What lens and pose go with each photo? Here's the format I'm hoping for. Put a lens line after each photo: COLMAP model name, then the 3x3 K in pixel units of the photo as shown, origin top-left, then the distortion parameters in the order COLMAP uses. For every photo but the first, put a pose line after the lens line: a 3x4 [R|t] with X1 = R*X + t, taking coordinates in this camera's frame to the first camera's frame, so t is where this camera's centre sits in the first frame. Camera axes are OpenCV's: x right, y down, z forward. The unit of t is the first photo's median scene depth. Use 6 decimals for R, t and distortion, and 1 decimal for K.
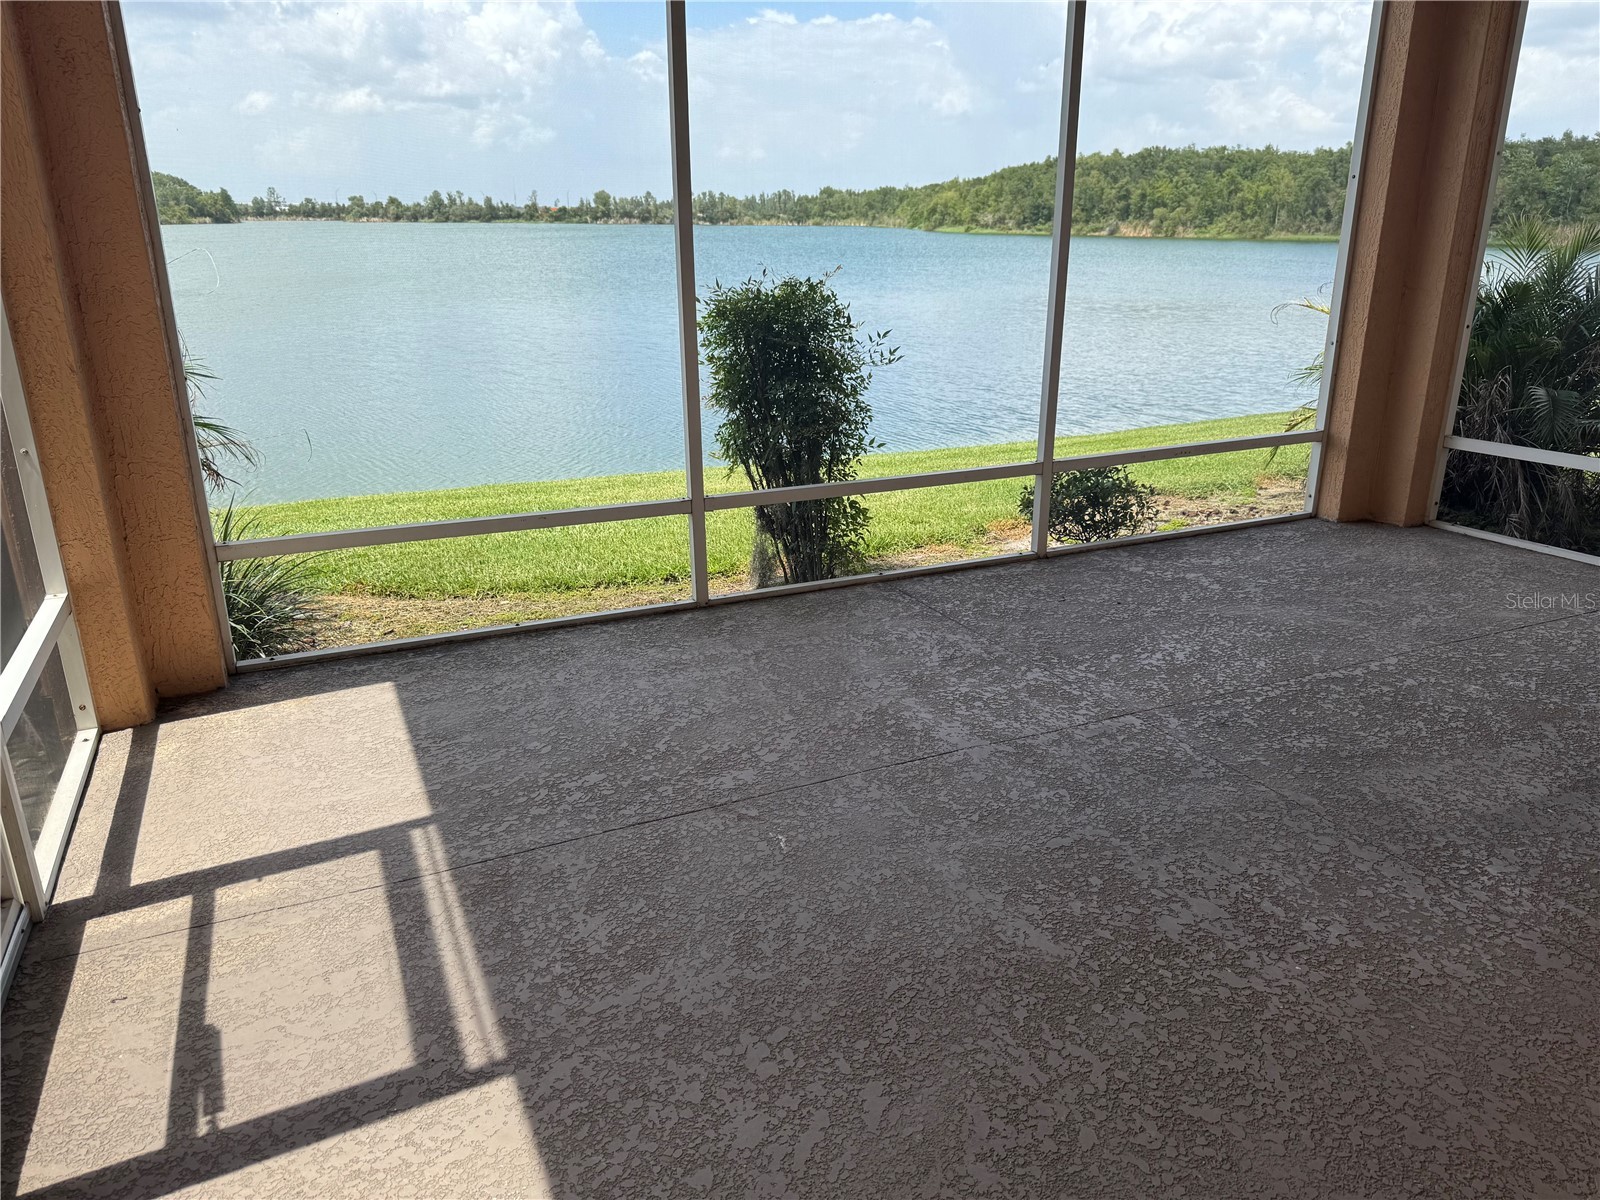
lens RADIAL K [[1129.0, 0, 809.4], [0, 1129.0, 595.6], [0, 0, 1]] dist [0.060803, -0.074628]
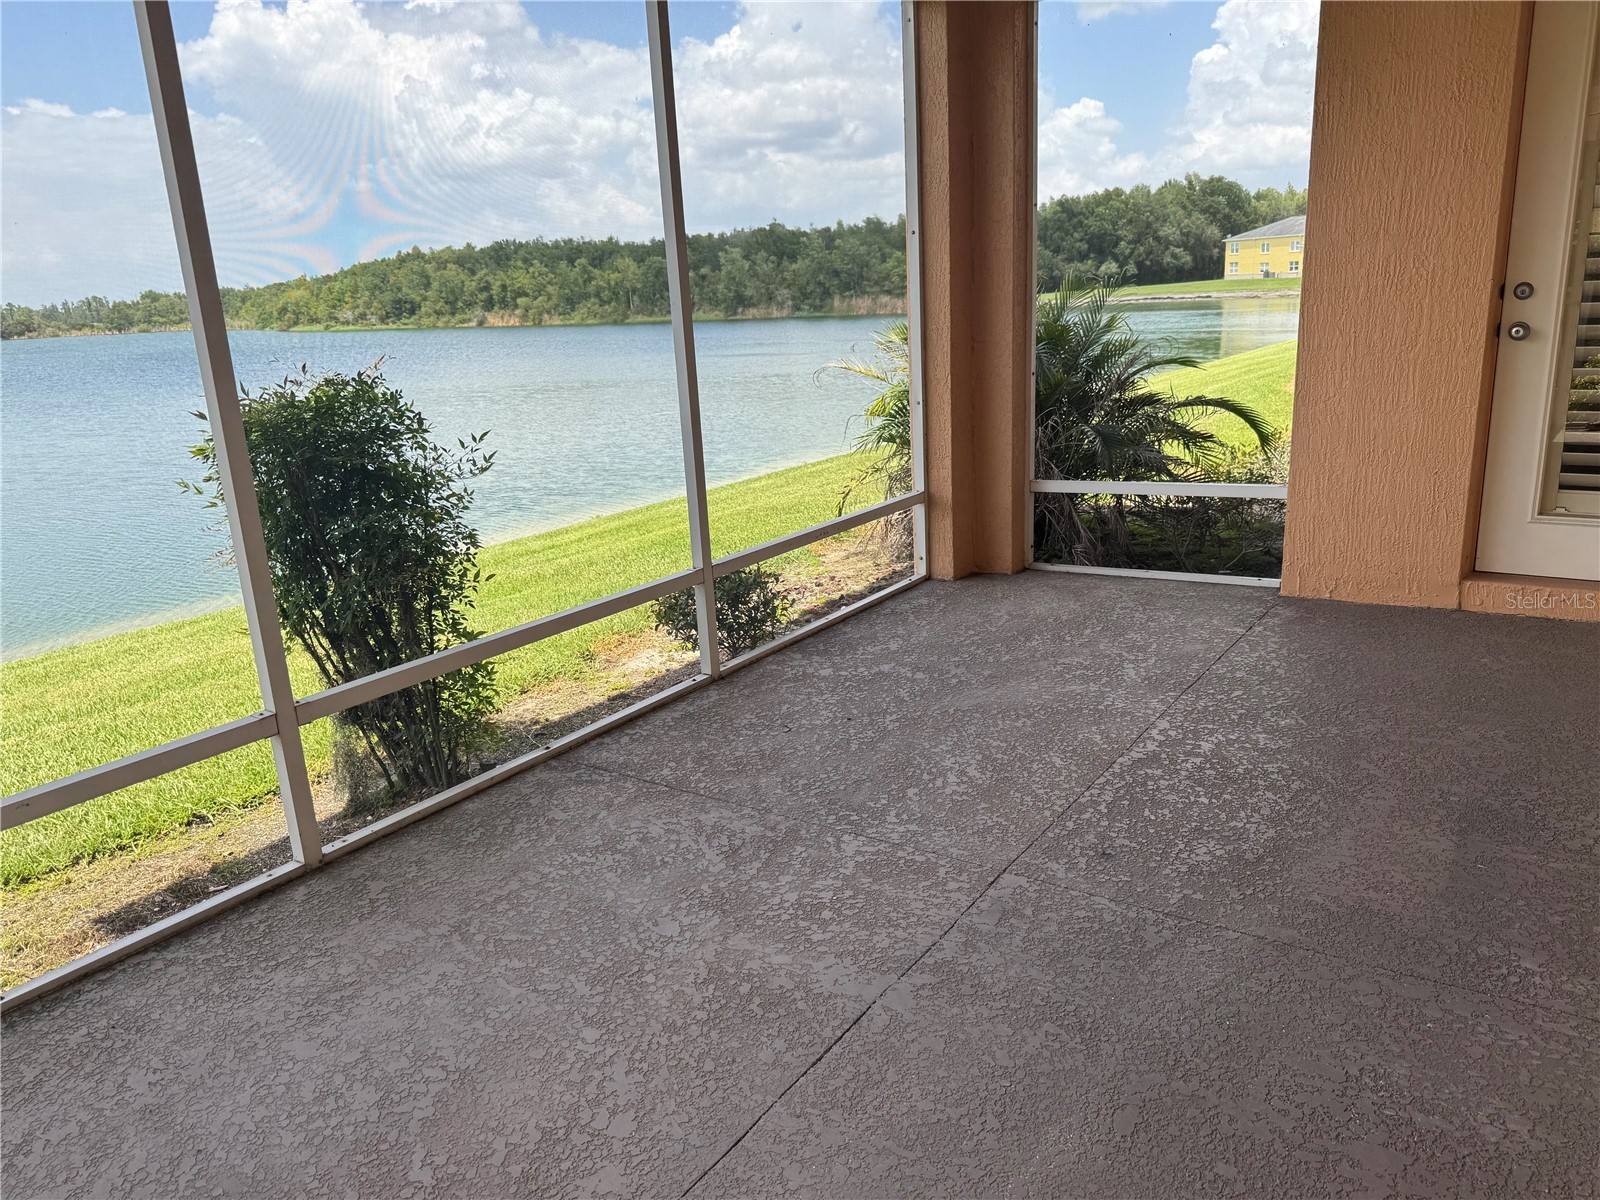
lens RADIAL K [[1122.2, 0, 795.0], [0, 1122.2, 597.7], [0, 0, 1]] dist [0.052851, -0.073215]
pose [[0.867035, -0.170479, 0.468174, -0.101749], [0.202925, 0.979004, -0.019315, -0.055142], [-0.455052, 0.111751, 0.883425, 0.202319]]
